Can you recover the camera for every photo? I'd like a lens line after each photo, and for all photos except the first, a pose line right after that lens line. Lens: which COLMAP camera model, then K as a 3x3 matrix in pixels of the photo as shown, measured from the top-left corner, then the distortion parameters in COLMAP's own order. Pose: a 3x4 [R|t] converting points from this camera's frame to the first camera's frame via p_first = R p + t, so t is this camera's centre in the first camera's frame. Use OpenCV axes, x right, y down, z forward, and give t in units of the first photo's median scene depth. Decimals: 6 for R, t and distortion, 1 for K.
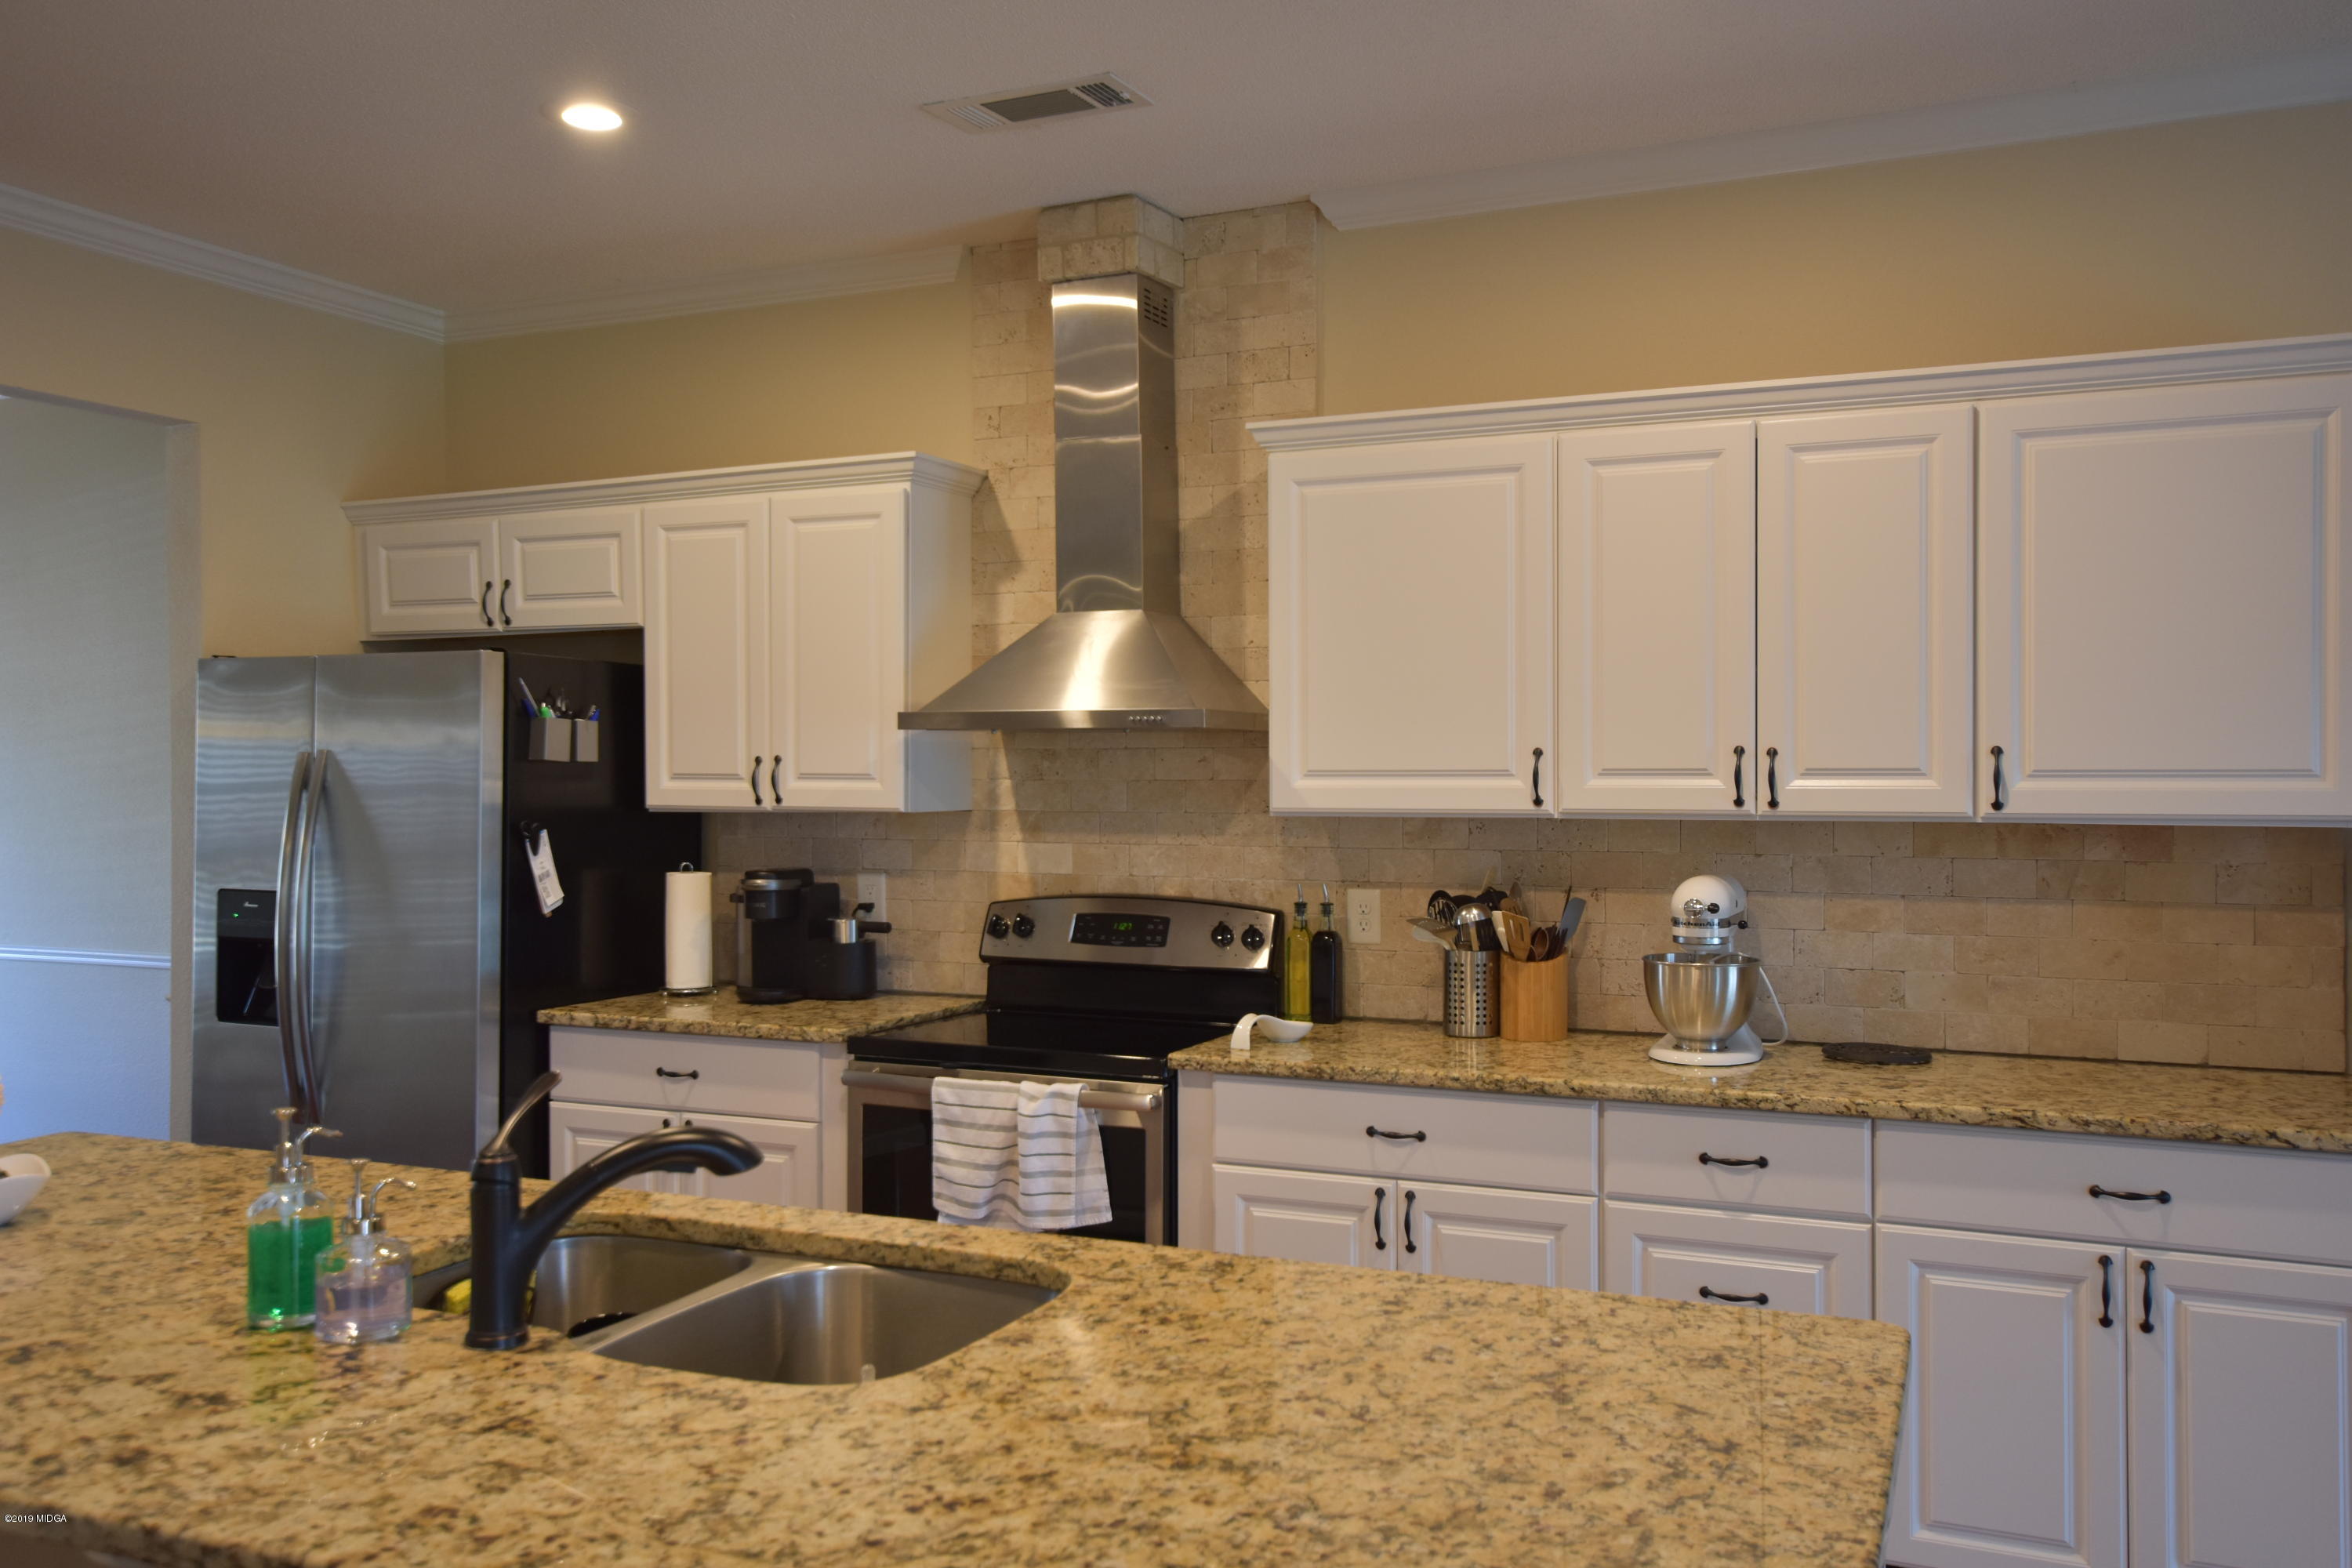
lens RADIAL K [[1896.5, 0, 1169.0], [0, 1896.5, 783.5], [0, 0, 1]] dist [0.000550, 0.032551]
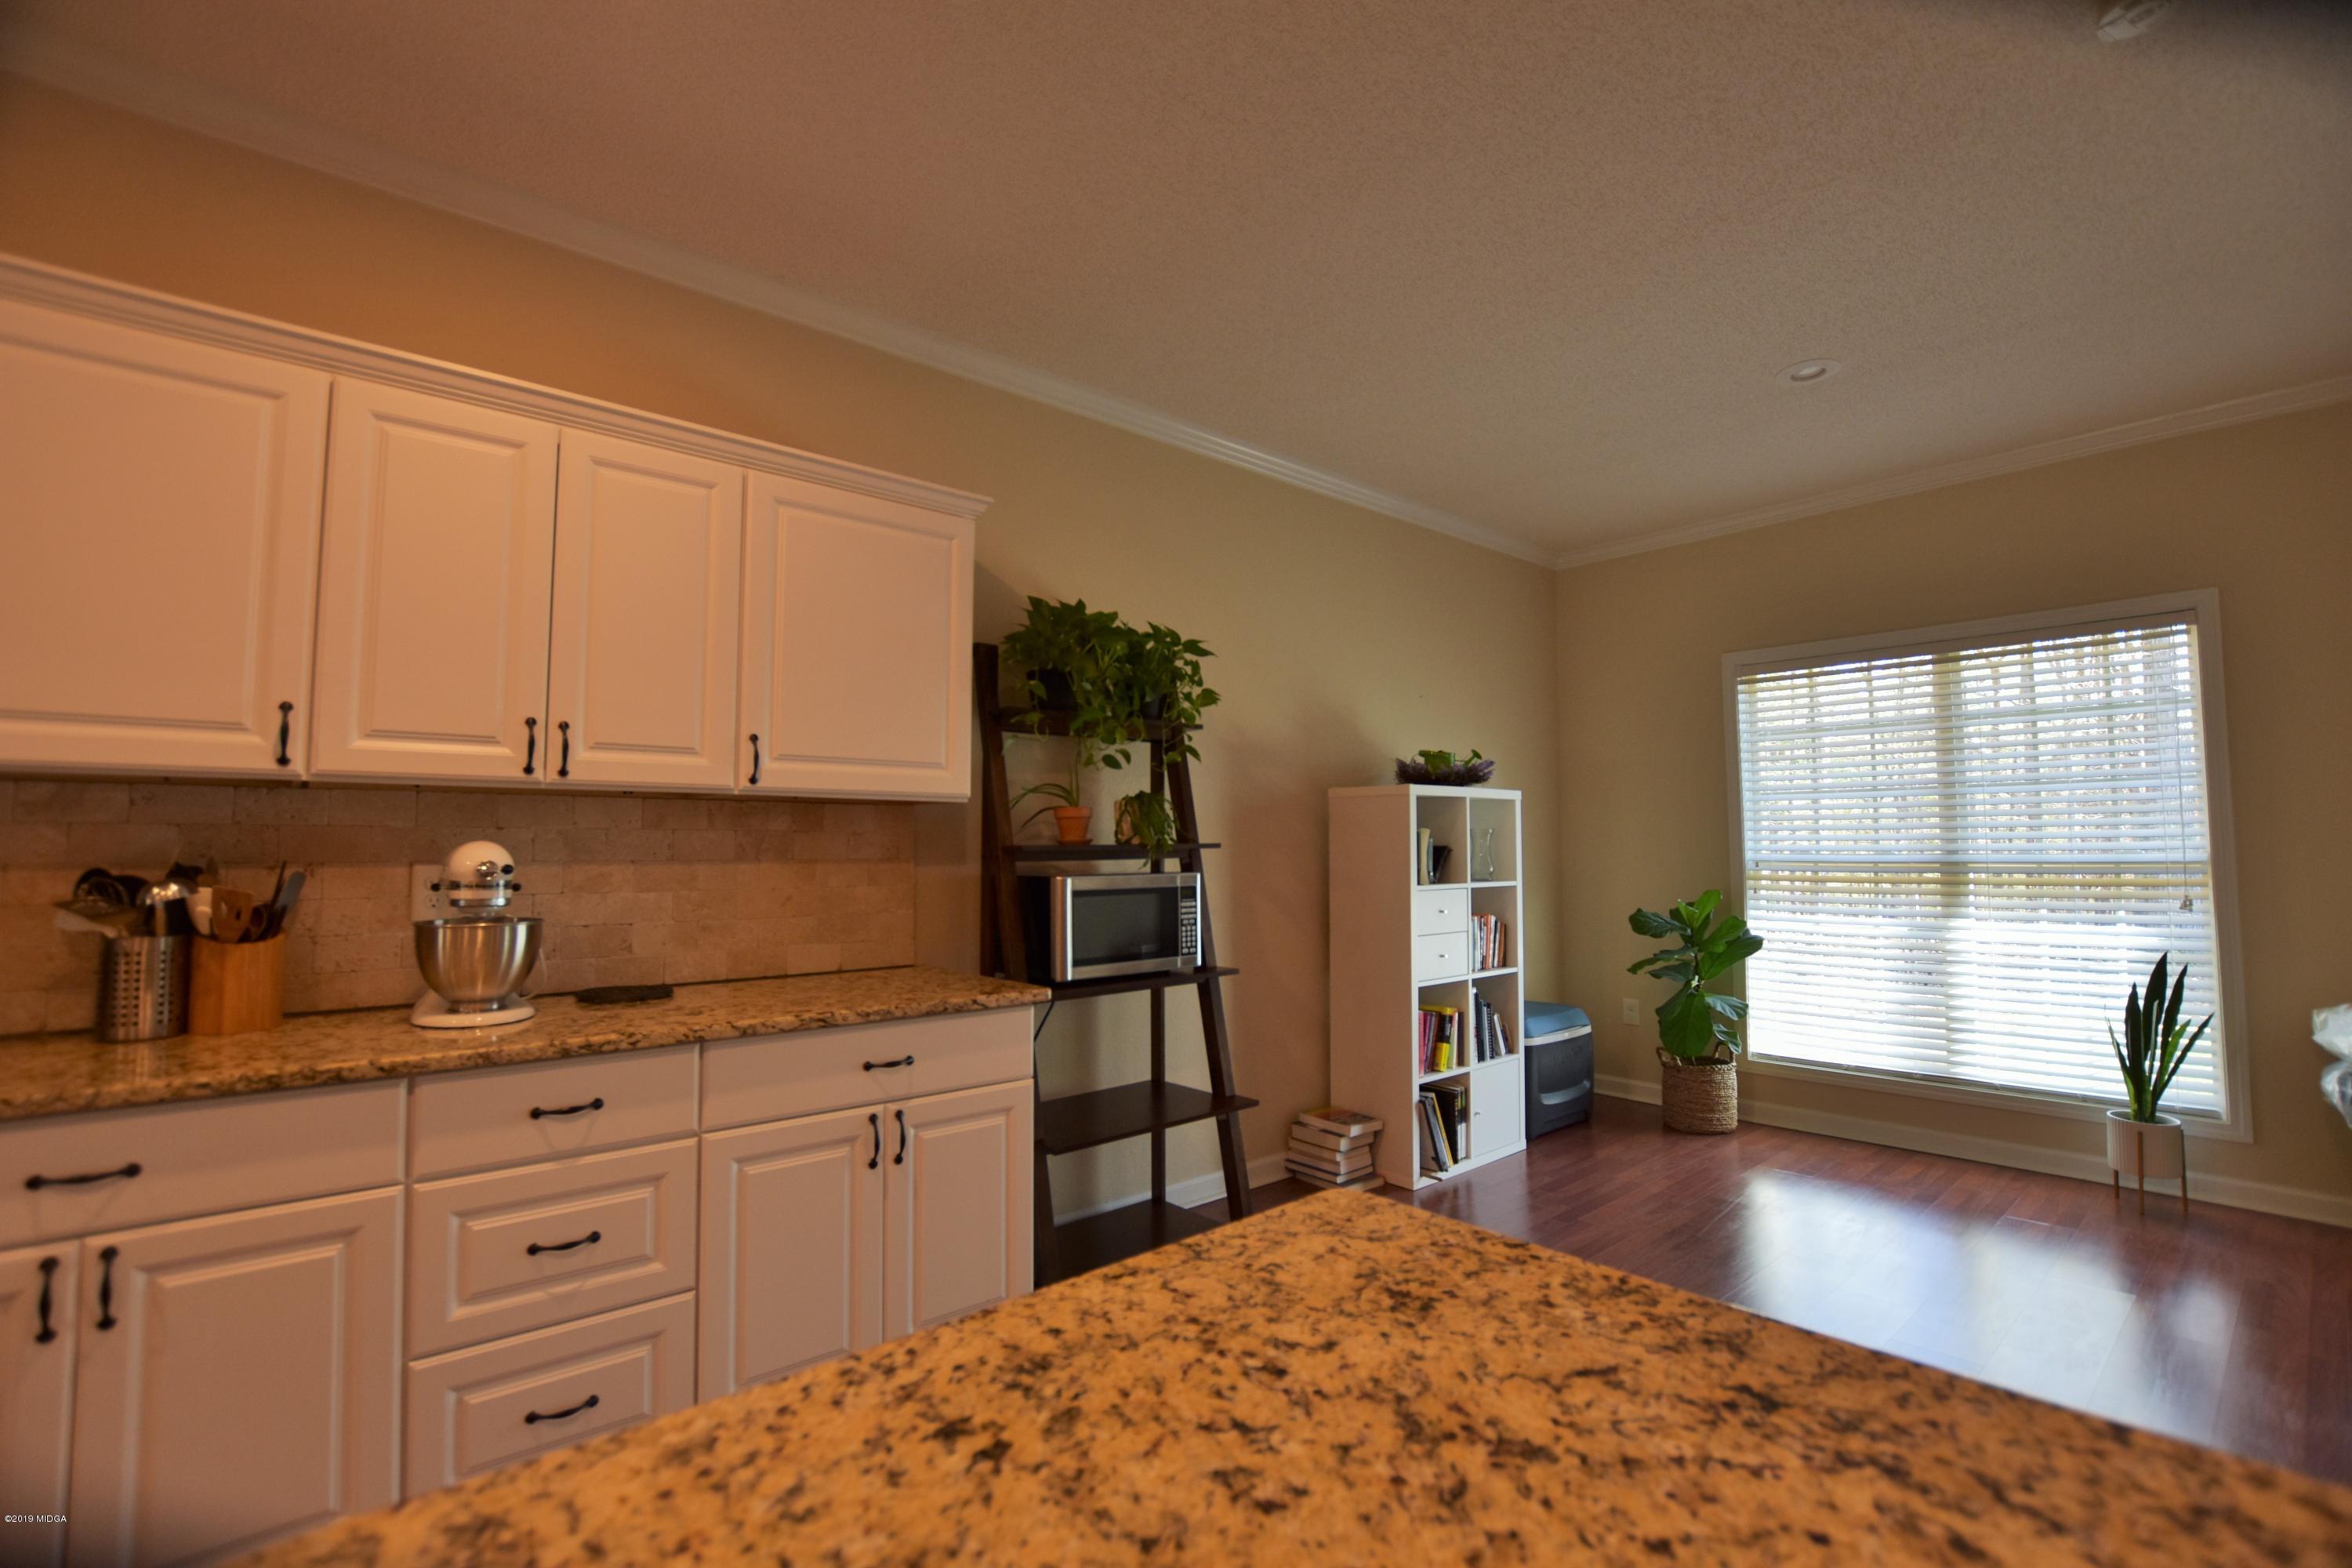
lens RADIAL K [[1035.3, 0, 1182.3], [0, 1035.3, 777.8], [0, 0, 1]] dist [-0.029204, 0.002681]
pose [[0.412984, 0.059749, 0.908776, -0.066382], [0.007229, 0.997599, -0.068874, 0.053553], [-0.910709, 0.035014, 0.411561, 0.406348]]
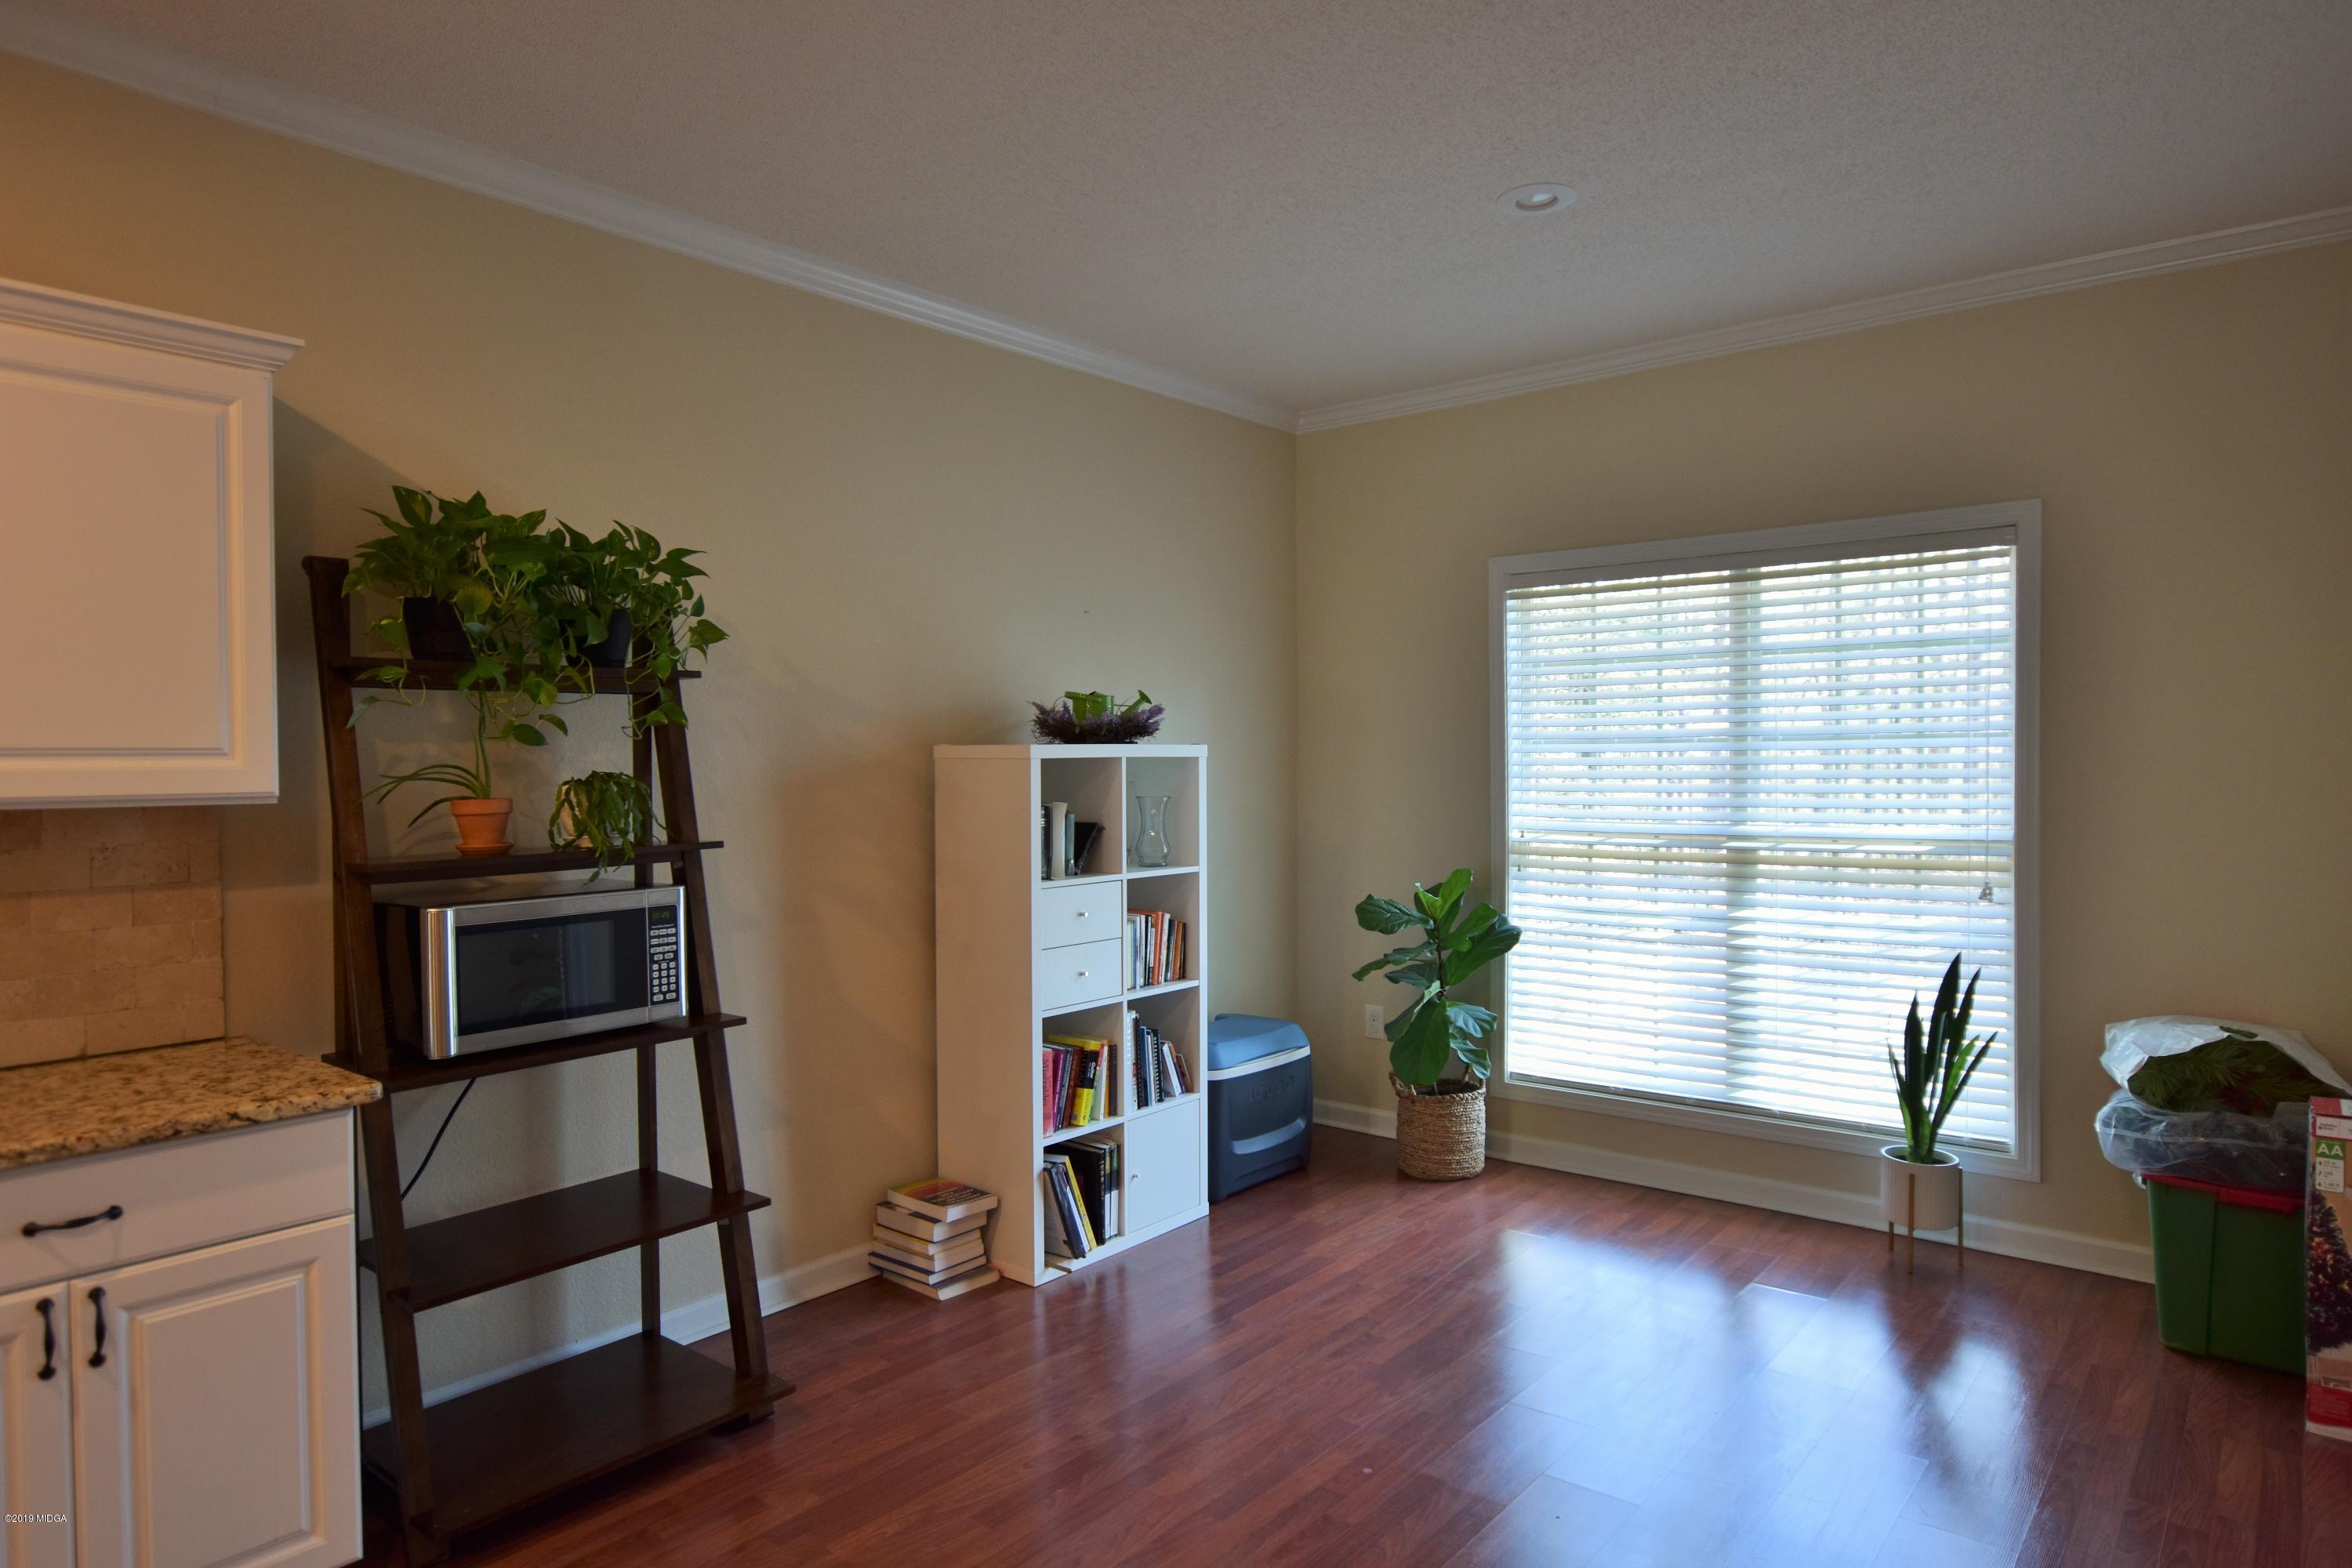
lens RADIAL K [[1393.8, 0, 1184.7], [0, 1393.8, 778.9], [0, 0, 1]] dist [-0.008916, 0.002547]
pose [[0.253872, -0.015570, 0.967112, 0.008544], [0.013394, 0.999831, 0.012581, 0.005701], [-0.967145, 0.009760, 0.254038, 0.263225]]
